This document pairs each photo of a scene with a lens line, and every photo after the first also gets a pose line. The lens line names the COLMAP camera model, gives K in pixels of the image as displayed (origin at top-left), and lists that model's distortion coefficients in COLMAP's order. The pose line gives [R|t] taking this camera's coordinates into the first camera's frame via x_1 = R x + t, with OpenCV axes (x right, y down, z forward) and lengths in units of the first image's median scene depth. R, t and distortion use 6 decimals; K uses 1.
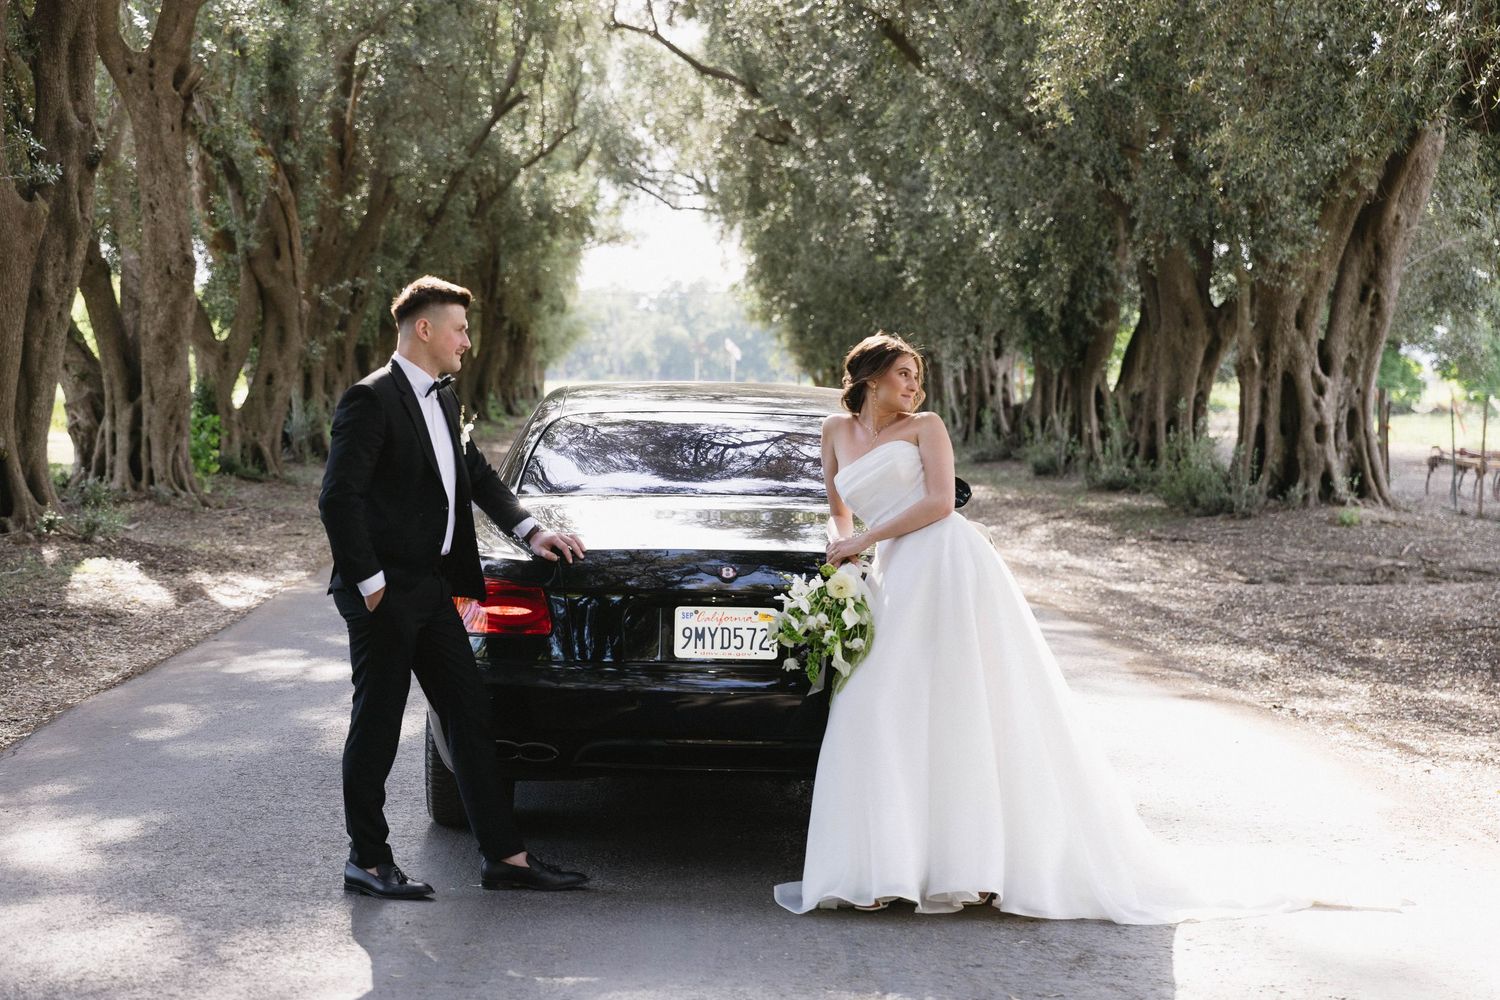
lens RADIAL K [[2932.5, 0, 750.0], [0, 2932.5, 500.0], [0, 0, 1]] dist [0.040394, -0.099462]
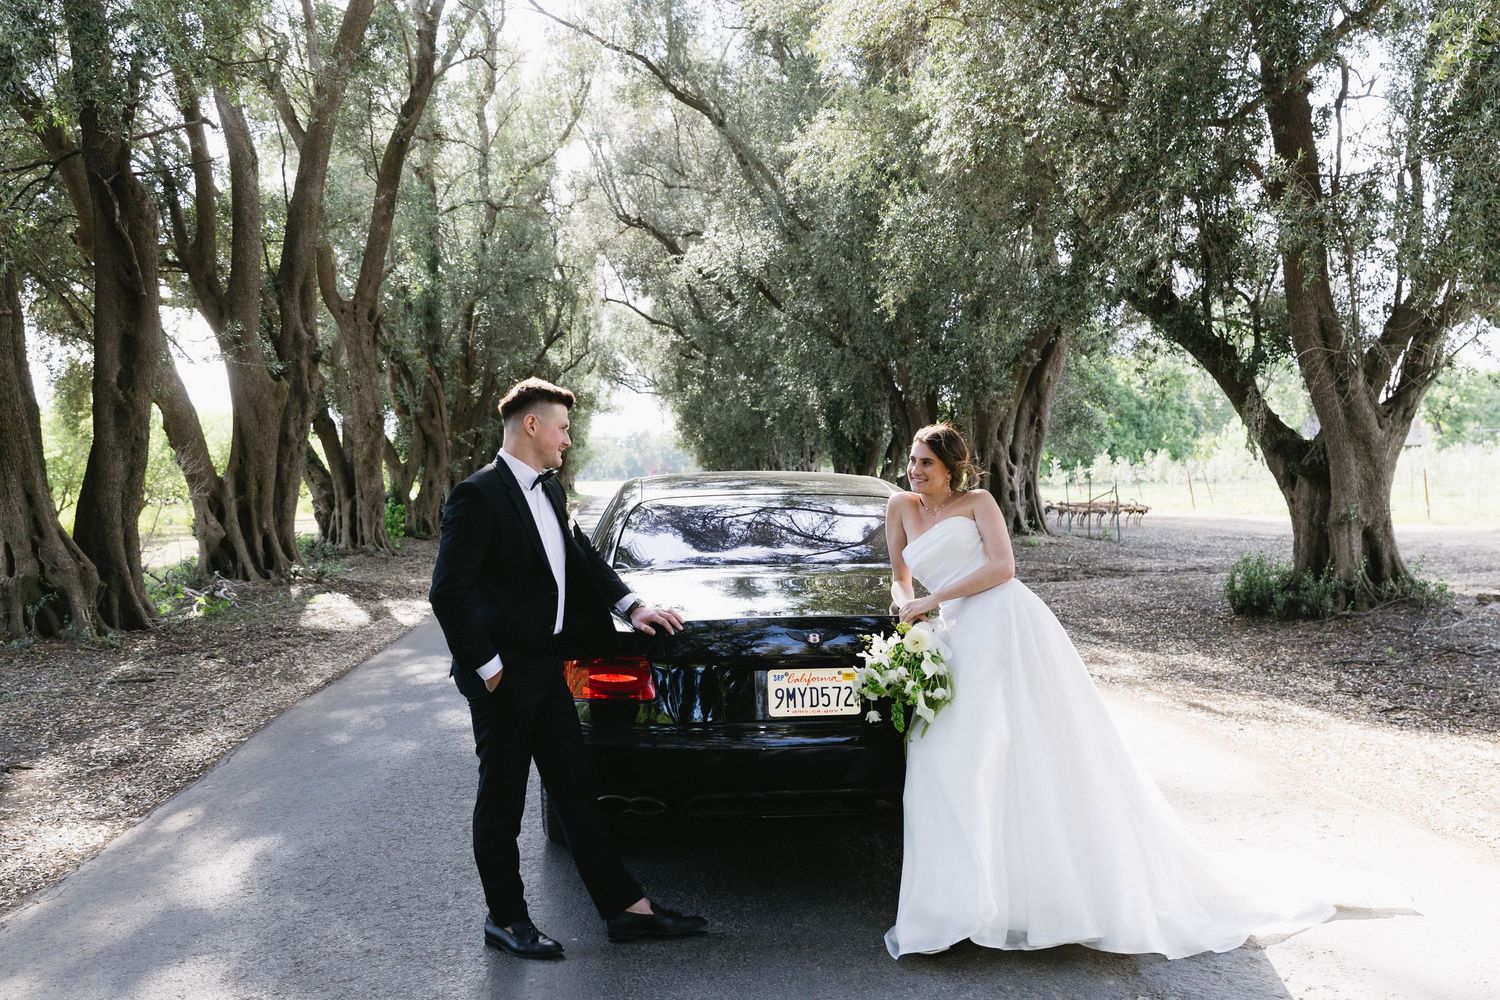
lens RADIAL K [[1323.4, 0, 780.0], [0, 1323.4, 540.5], [0, 0, 1]] dist [-0.004640, 0.000017]
pose [[0.995647, -0.032927, 0.087189, -0.023549], [0.032353, 0.999445, 0.007993, -0.006203], [-0.087404, -0.005138, 0.996160, 0.187755]]
